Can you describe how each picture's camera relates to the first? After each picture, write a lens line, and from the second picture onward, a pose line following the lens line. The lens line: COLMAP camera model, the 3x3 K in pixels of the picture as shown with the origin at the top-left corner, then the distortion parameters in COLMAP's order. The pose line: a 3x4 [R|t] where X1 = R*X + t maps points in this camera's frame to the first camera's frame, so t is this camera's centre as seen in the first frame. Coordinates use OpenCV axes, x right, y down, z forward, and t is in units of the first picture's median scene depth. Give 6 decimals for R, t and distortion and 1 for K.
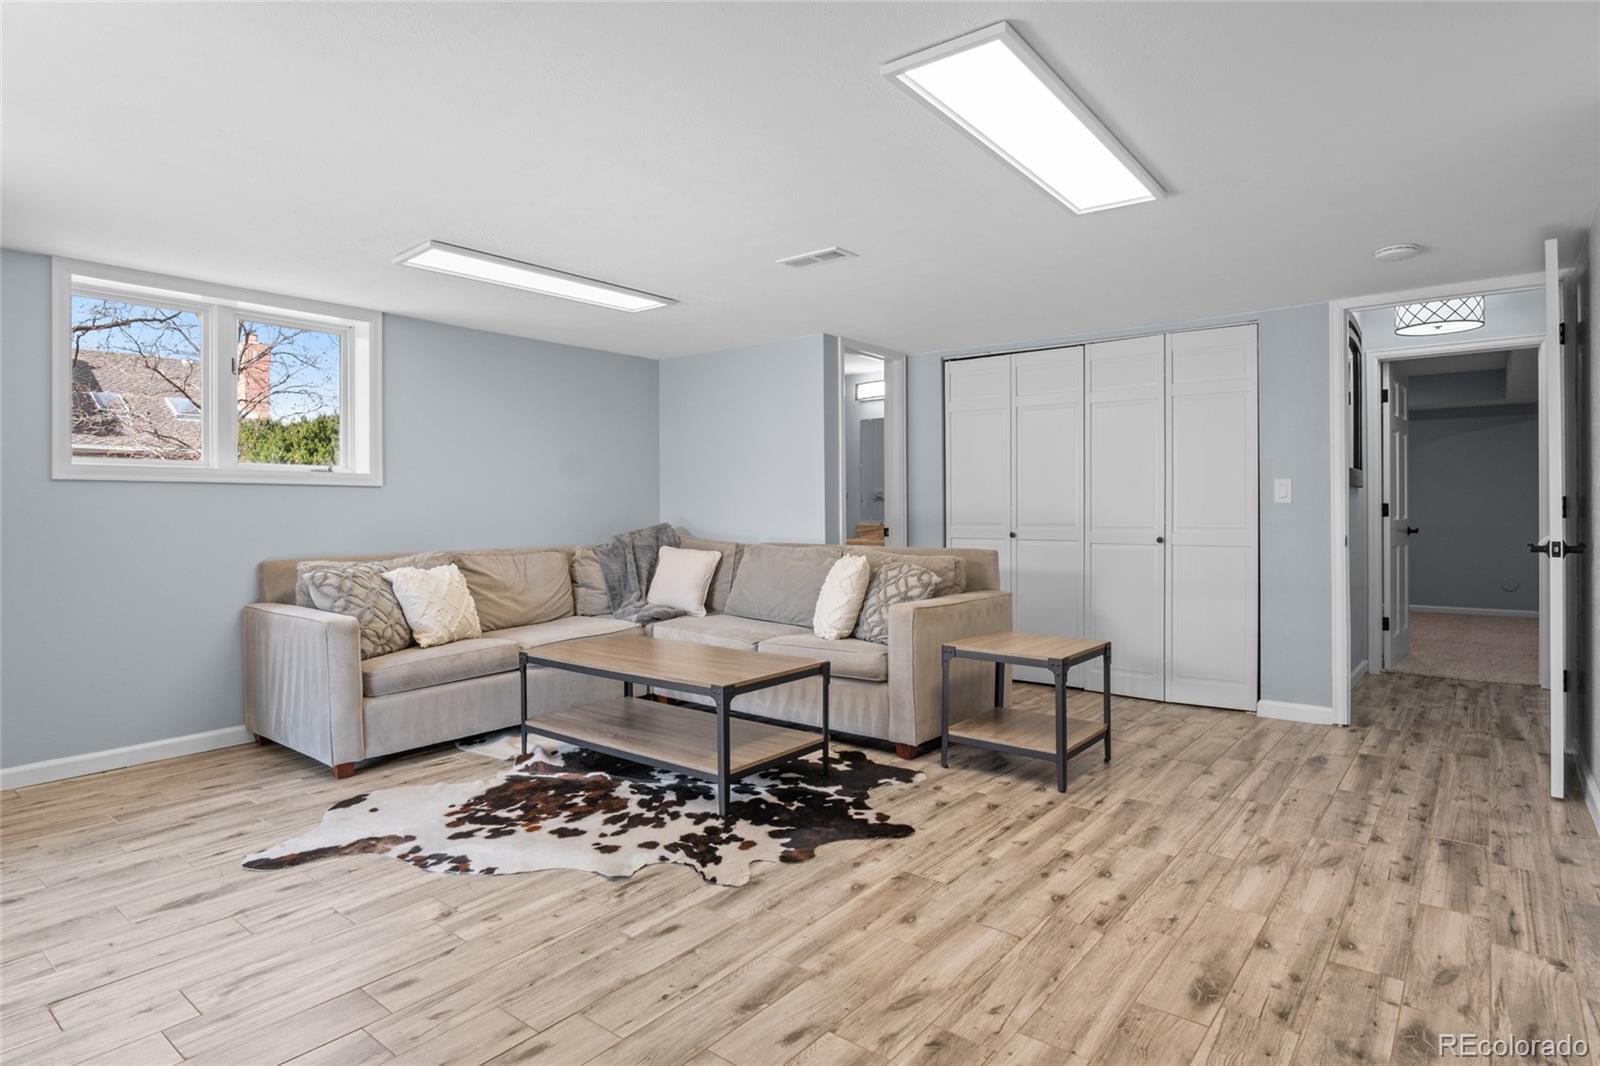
lens RADIAL K [[874.3, 0, 810.0], [0, 874.3, 519.5], [0, 0, 1]] dist [-0.032749, 0.008716]
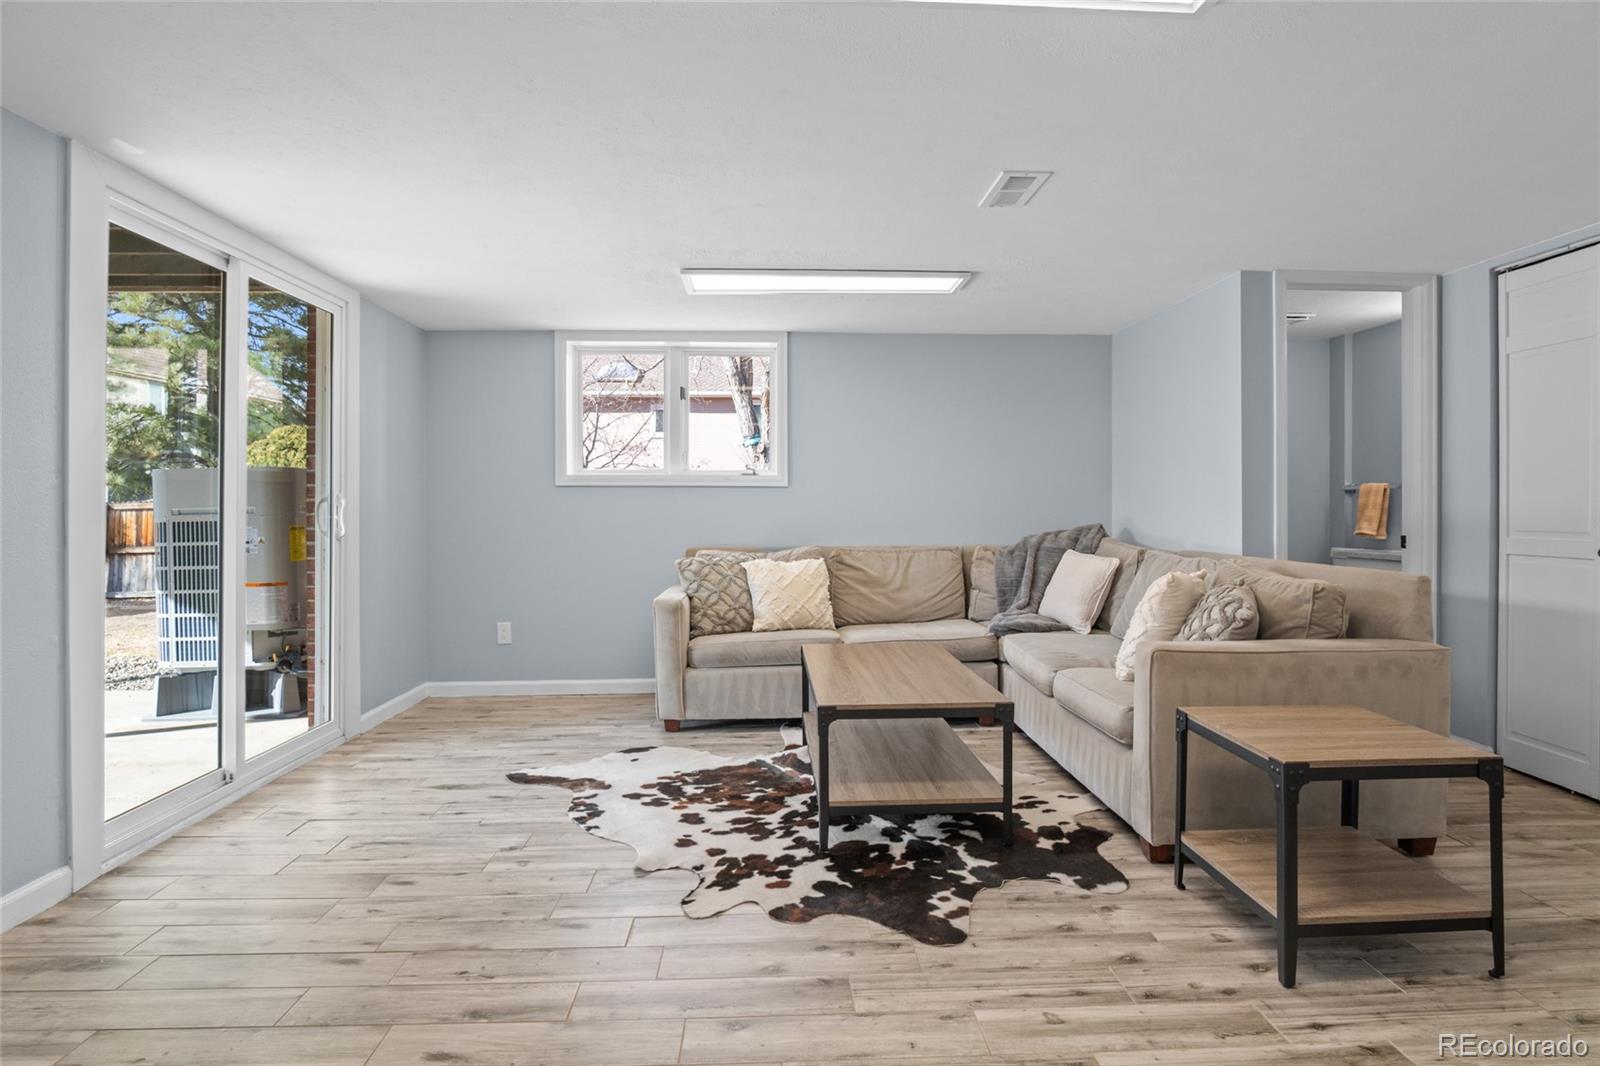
lens RADIAL K [[874.3, 0, 783.3], [0, 874.3, 521.3], [0, 0, 1]] dist [-0.032749, 0.008716]
pose [[0.649887, 0.014813, -0.759887, 0.510527], [-0.010220, 0.999890, 0.010752, -0.007120], [0.759962, 0.000779, 0.649967, 0.357766]]
